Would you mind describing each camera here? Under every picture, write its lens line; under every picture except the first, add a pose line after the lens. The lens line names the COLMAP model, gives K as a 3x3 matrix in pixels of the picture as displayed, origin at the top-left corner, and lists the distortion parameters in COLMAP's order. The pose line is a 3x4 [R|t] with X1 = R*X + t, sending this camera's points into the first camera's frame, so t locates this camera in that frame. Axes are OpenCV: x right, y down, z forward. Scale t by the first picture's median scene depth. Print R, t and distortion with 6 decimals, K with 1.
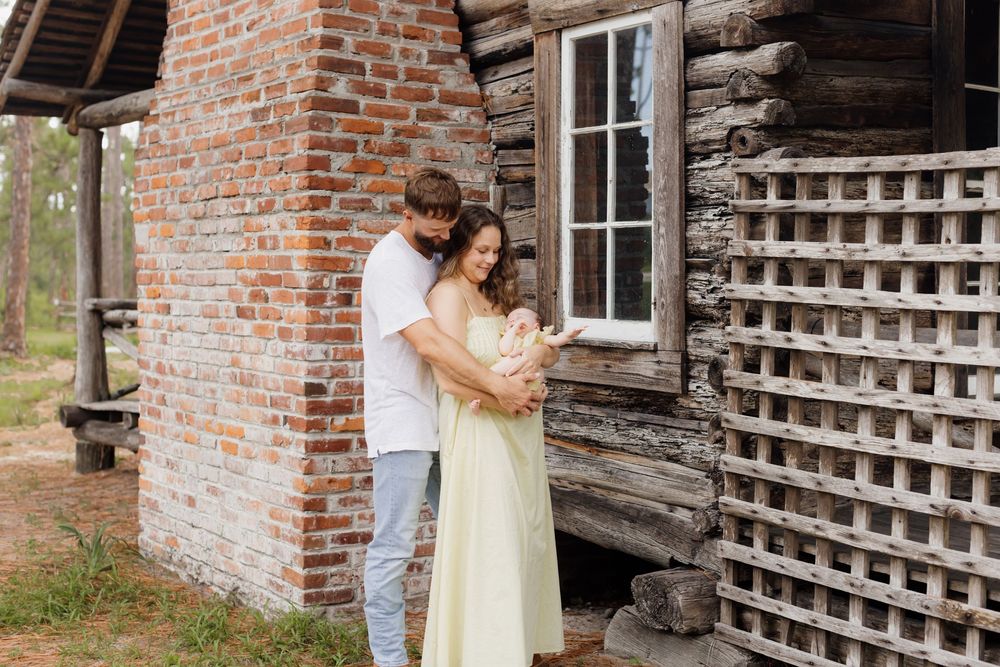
lens RADIAL K [[1409.4, 0, 500.0], [0, 1409.4, 333.5], [0, 0, 1]] dist [0.010786, -0.014349]
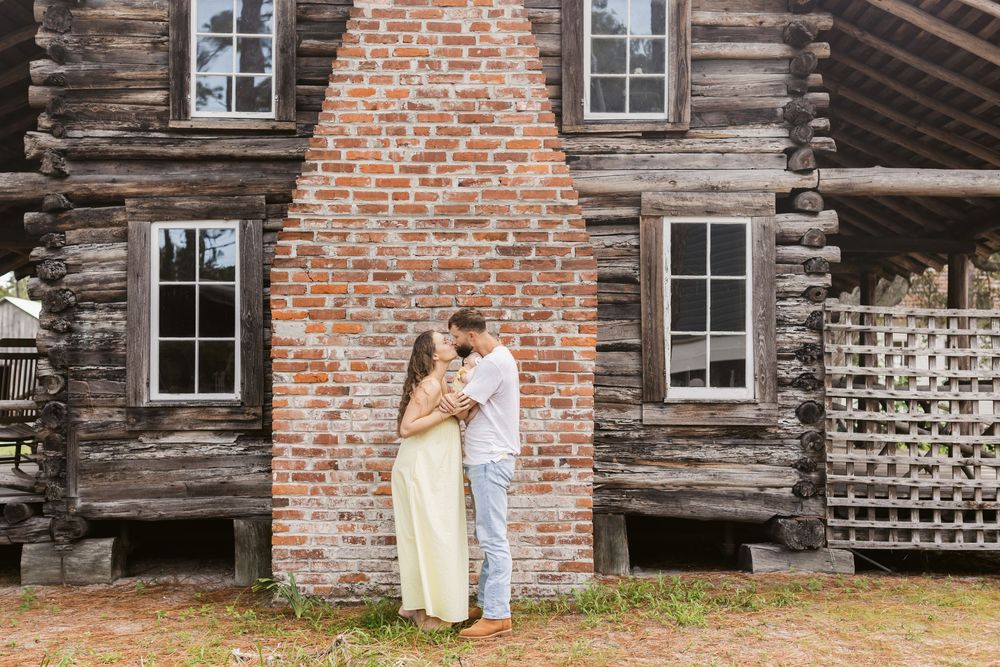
lens RADIAL K [[1409.4, 0, 500.0], [0, 1409.4, 333.5], [0, 0, 1]] dist [0.010786, -0.014349]
pose [[0.556515, 0.006449, 0.830812, -1.474622], [0.034490, 0.998929, -0.030857, -0.030706], [-0.830121, 0.045827, 0.555697, 0.238519]]
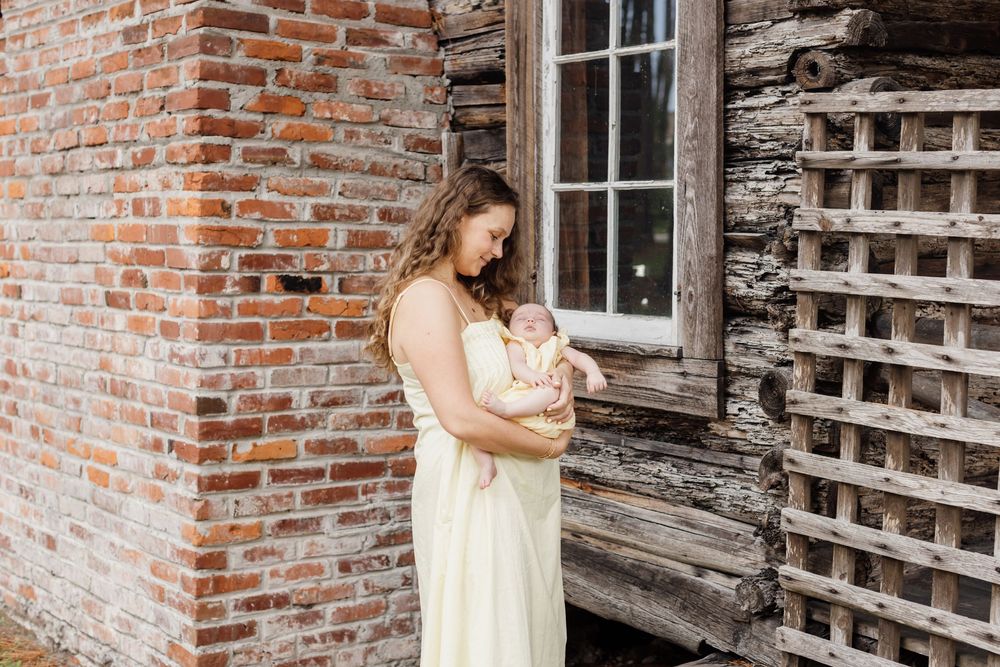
lens RADIAL K [[1441.0, 0, 500.0], [0, 1441.0, 333.5], [0, 0, 1]] dist [0.013693, -0.038637]
pose [[0.998049, -0.002383, 0.062391, -0.027163], [0.000697, 0.999634, 0.027033, -0.019373], [-0.062432, -0.026937, 0.997686, 0.240245]]
